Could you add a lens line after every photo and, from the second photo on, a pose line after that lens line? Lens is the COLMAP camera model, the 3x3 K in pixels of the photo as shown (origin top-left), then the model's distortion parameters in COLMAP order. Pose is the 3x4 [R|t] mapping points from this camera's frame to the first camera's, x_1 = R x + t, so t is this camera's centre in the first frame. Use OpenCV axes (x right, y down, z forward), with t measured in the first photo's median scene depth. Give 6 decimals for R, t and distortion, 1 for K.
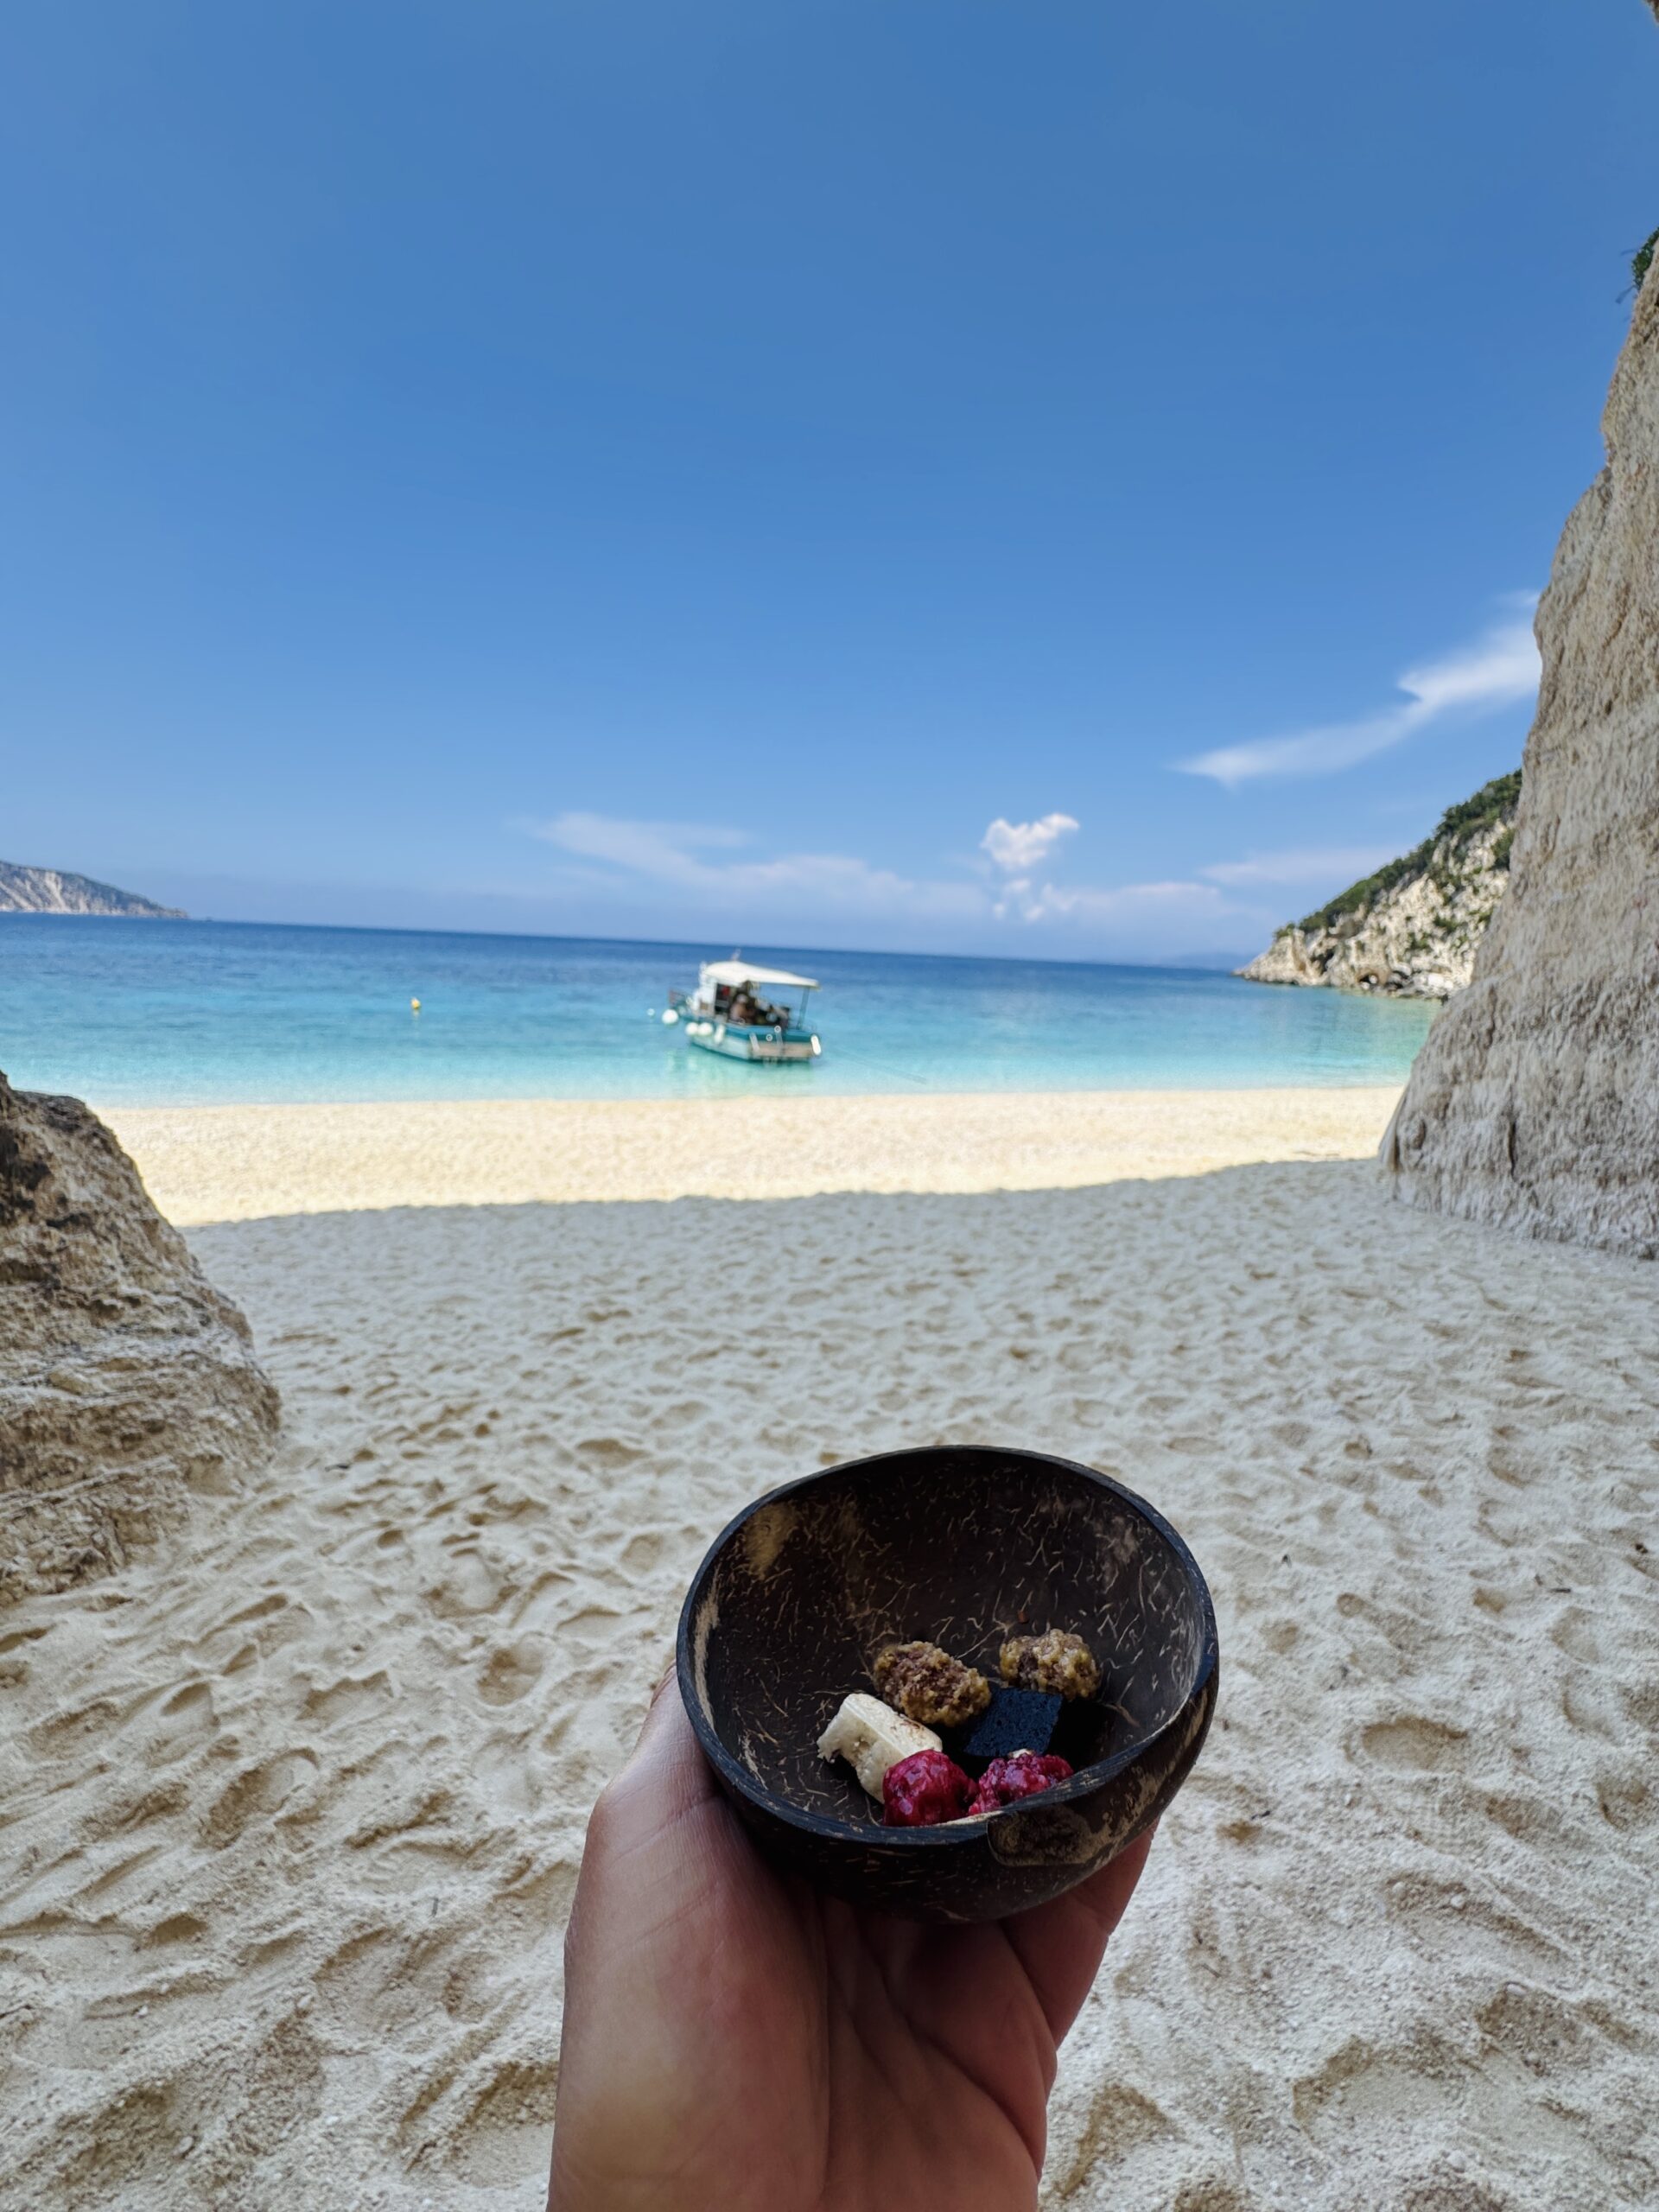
lens RADIAL K [[930.5, 0, 818.0], [0, 930.5, 1106.5], [0, 0, 1]] dist [0.000106, 0.000083]
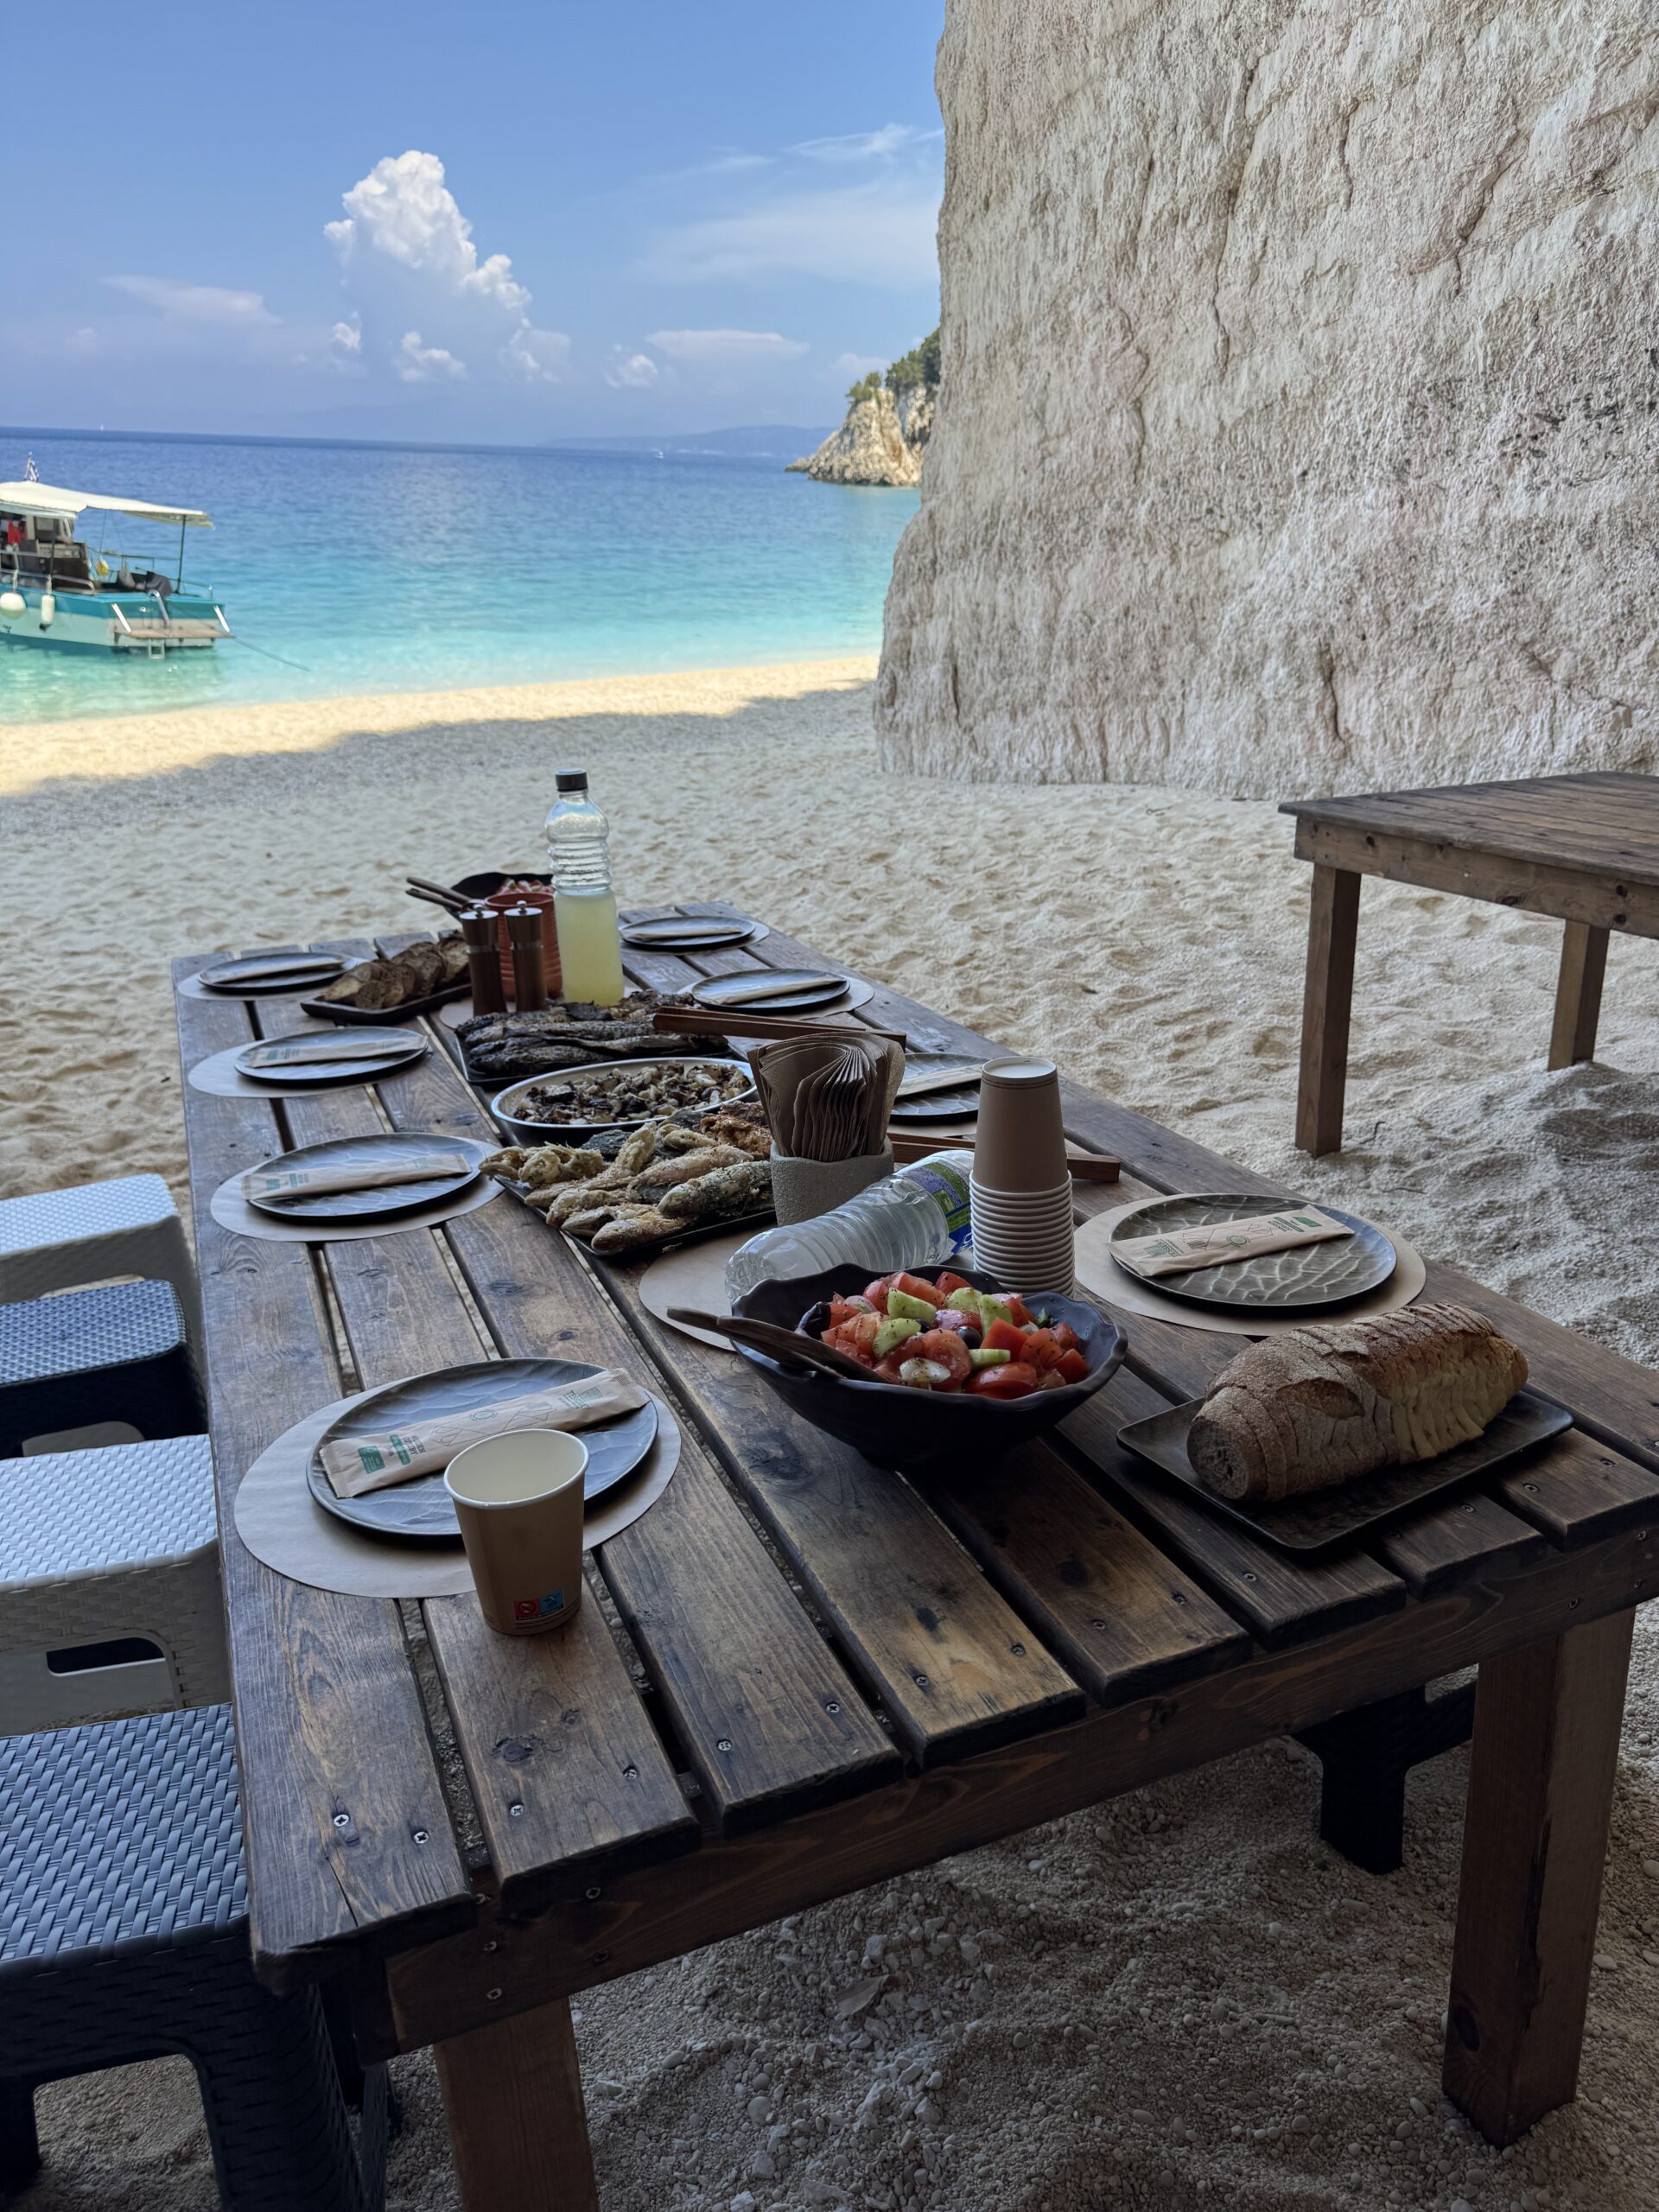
lens RADIAL K [[1624.1, 0, 821.1], [0, 1624.1, 1104.5], [0, 0, 1]] dist [0.175547, -0.394015]
pose [[0.914792, -0.173506, 0.364763, -0.071846], [0.089050, 0.967455, 0.236858, 0.043586], [-0.393987, -0.184193, 0.900470, -0.550484]]
